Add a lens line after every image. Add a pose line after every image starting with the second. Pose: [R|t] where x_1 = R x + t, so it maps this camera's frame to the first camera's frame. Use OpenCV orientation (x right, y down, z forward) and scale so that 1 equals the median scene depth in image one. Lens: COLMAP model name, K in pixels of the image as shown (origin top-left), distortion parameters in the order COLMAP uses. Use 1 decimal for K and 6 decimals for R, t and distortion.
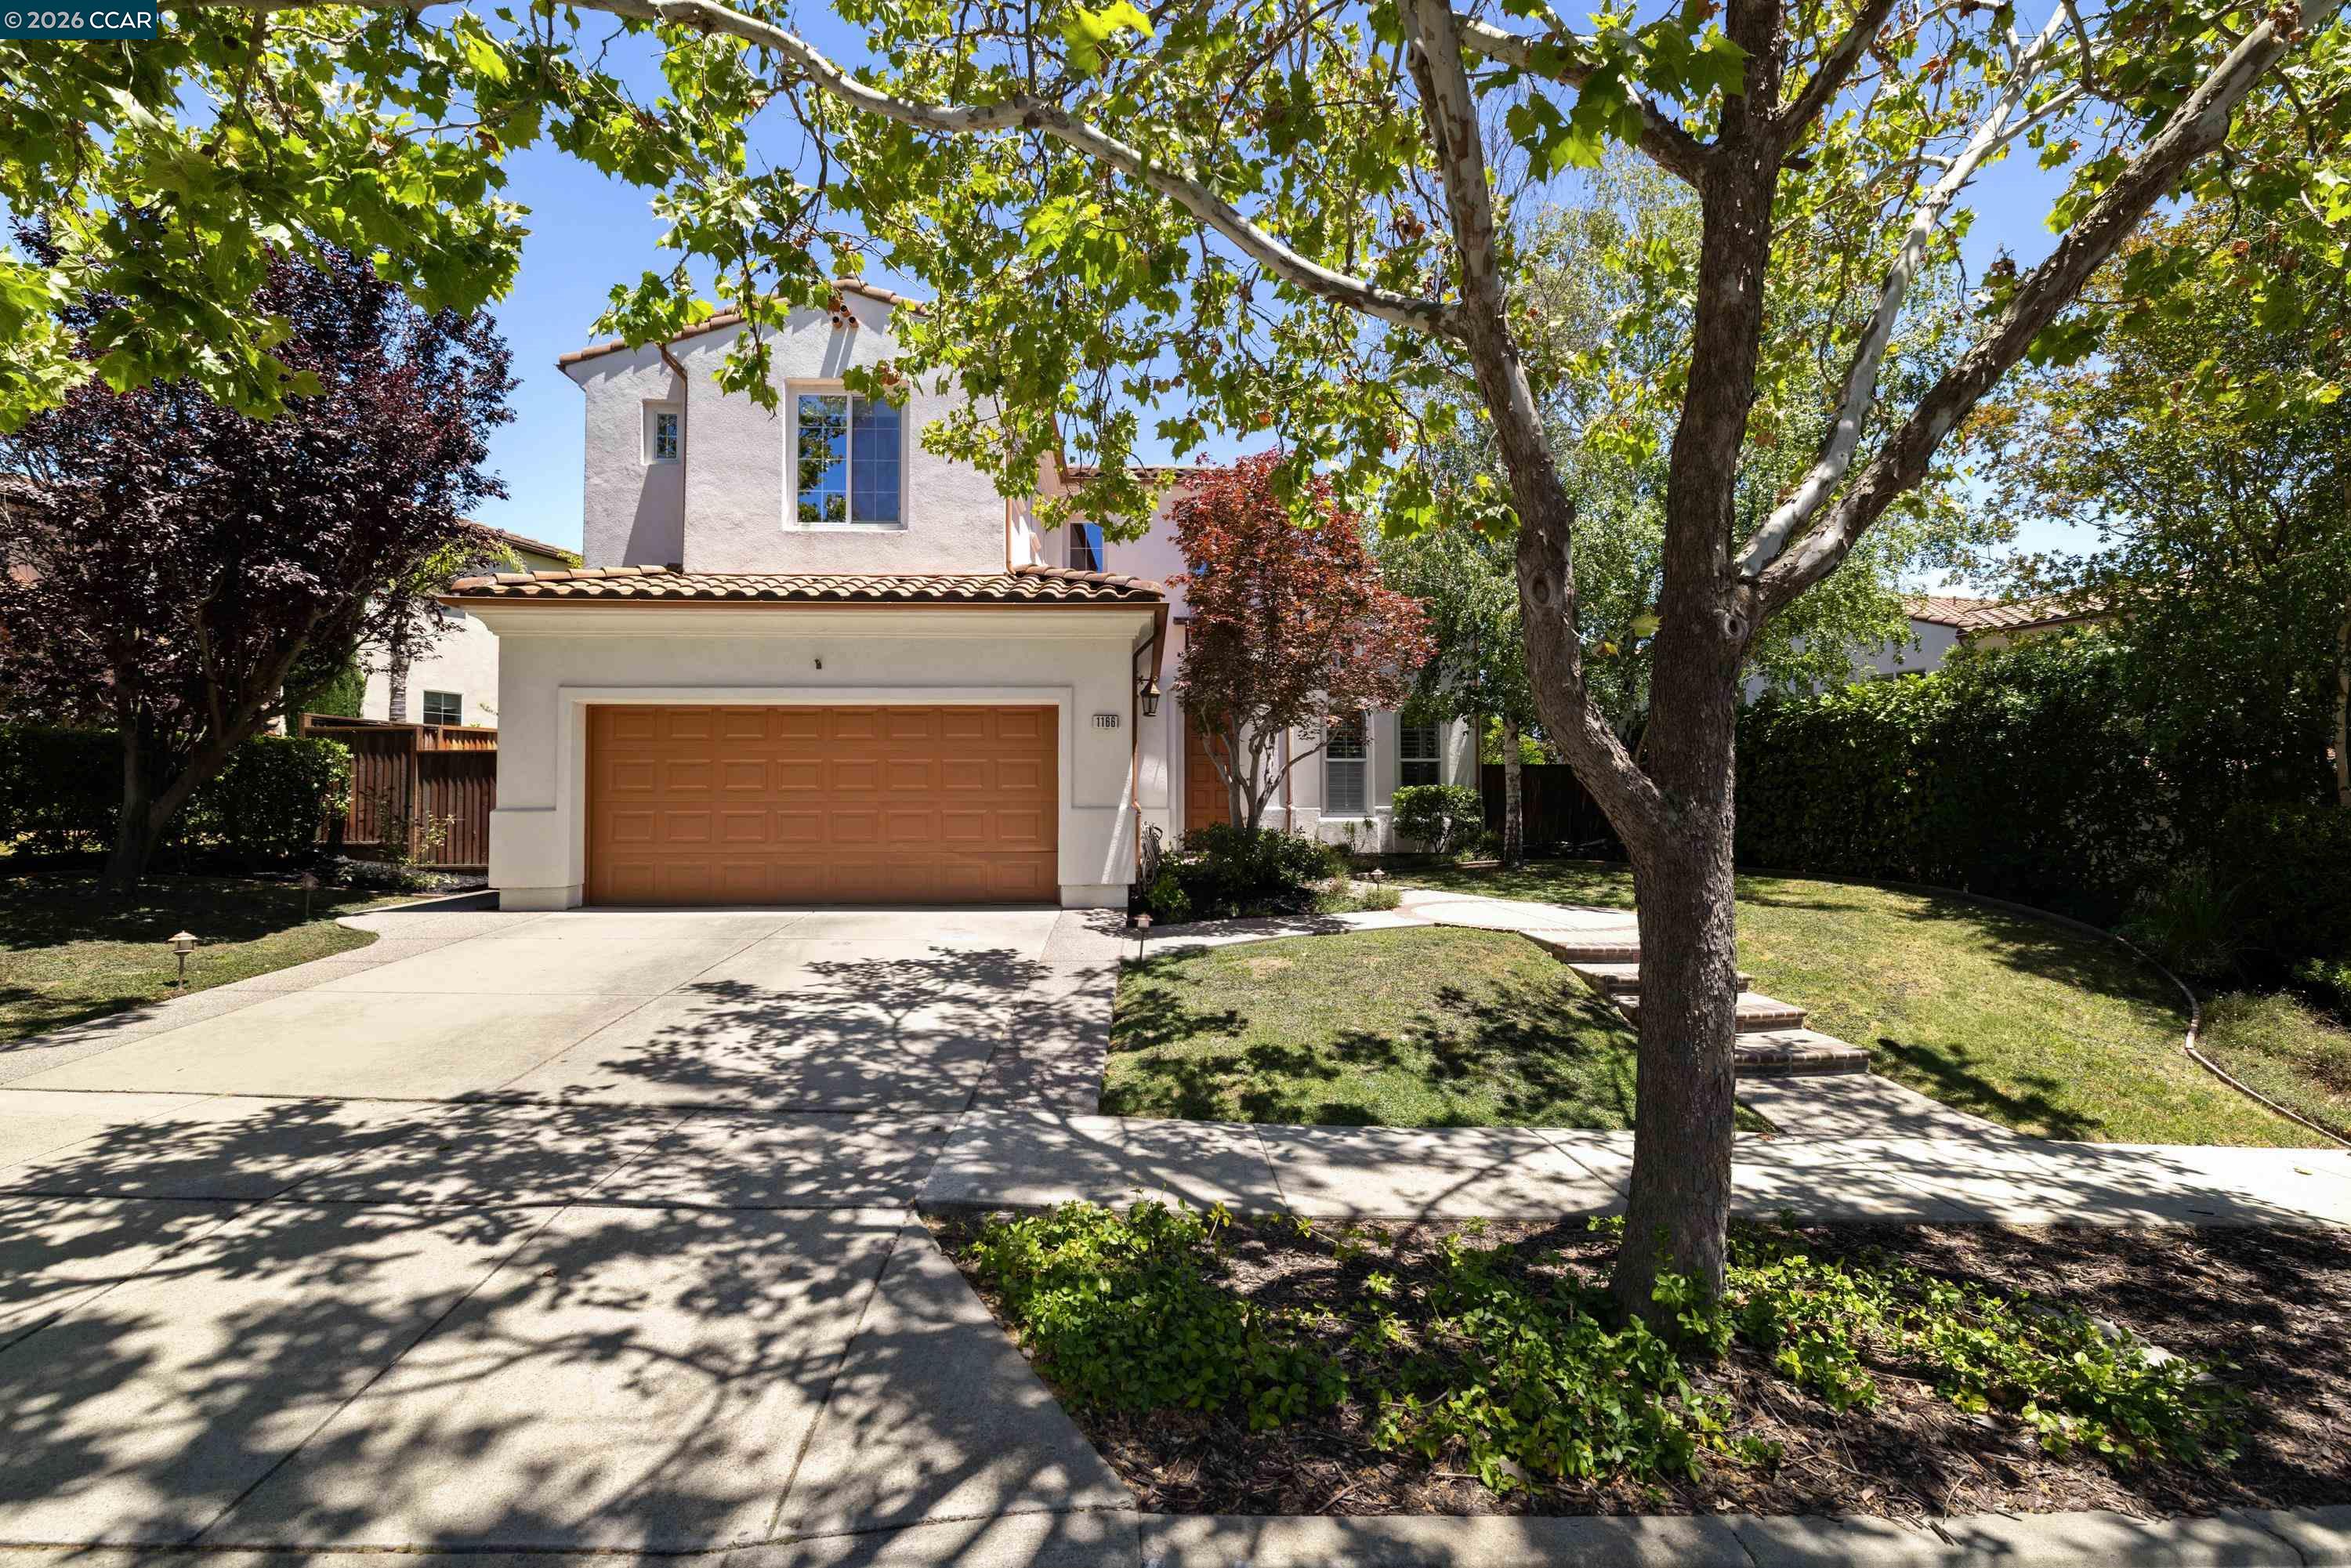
lens RADIAL K [[1054.6, 0, 1177.3], [0, 1054.6, 784.2], [0, 0, 1]] dist [-0.000638, -0.000249]
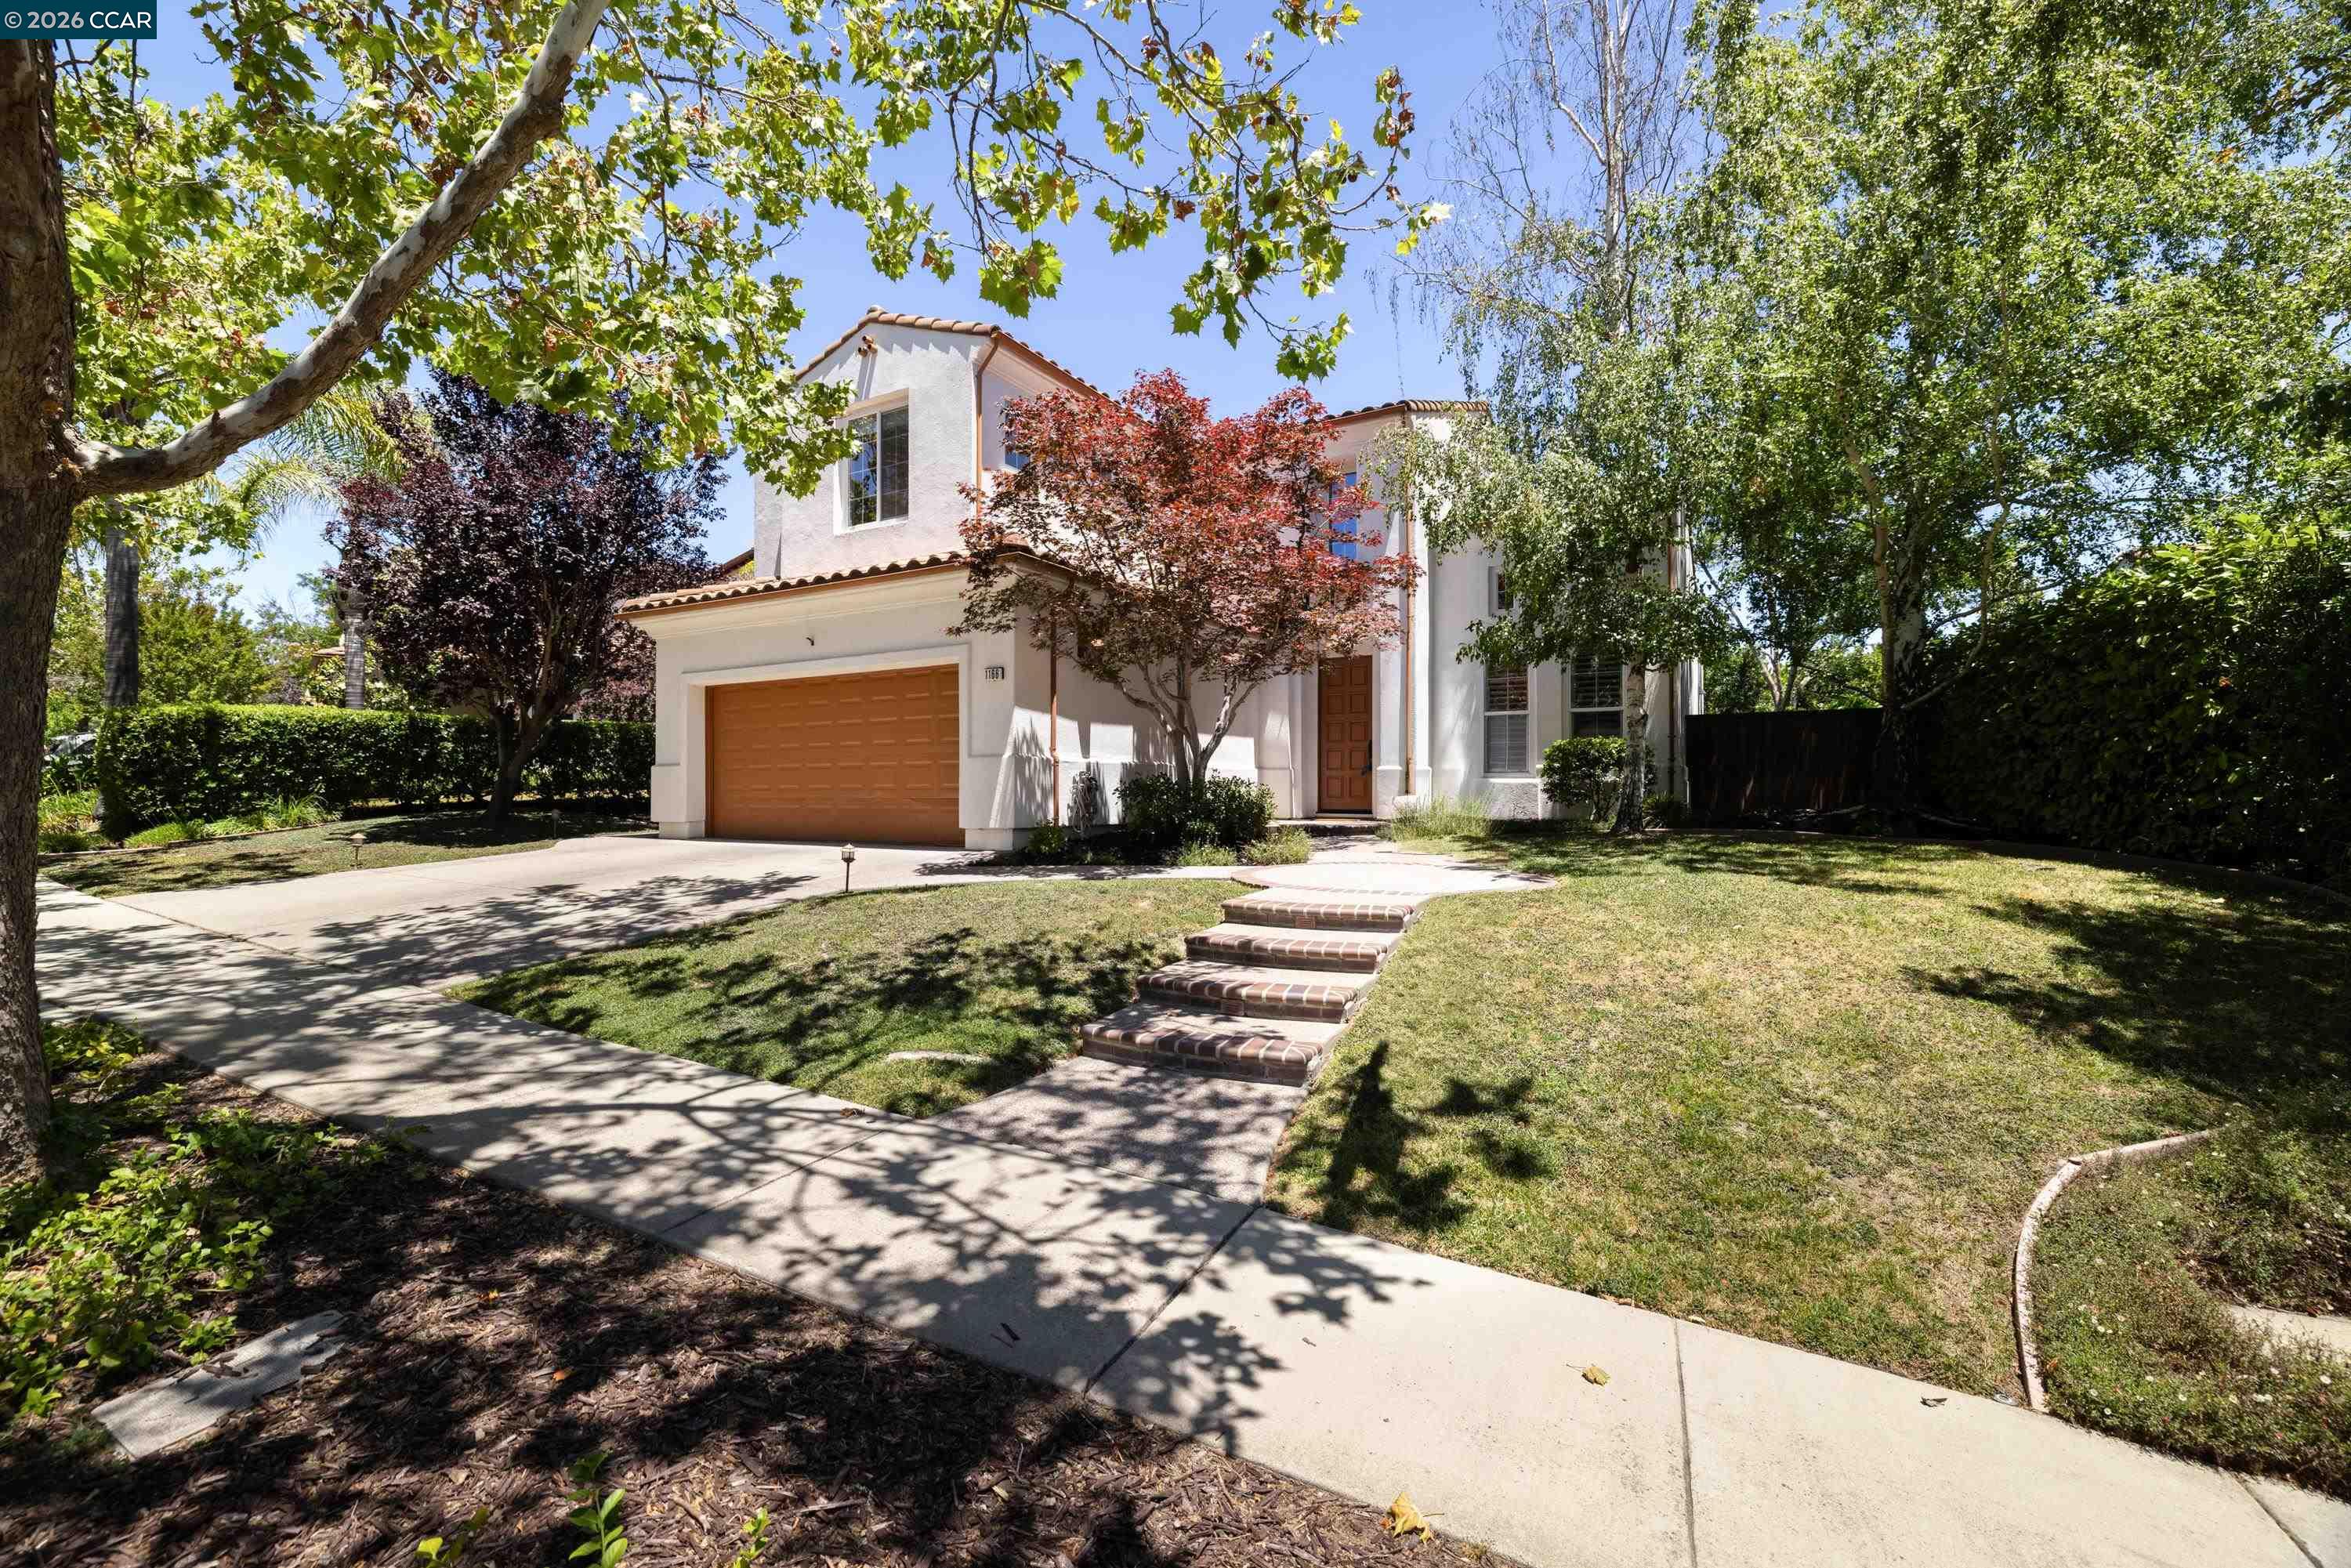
lens RADIAL K [[989.1, 0, 1175.4], [0, 989.1, 788.7], [0, 0, 1]] dist [0.004369, 0.000225]
pose [[0.836356, -0.003682, -0.548175, 0.627145], [0.009514, 0.999924, 0.007798, 0.049402], [0.548104, -0.011737, 0.836328, 0.283676]]
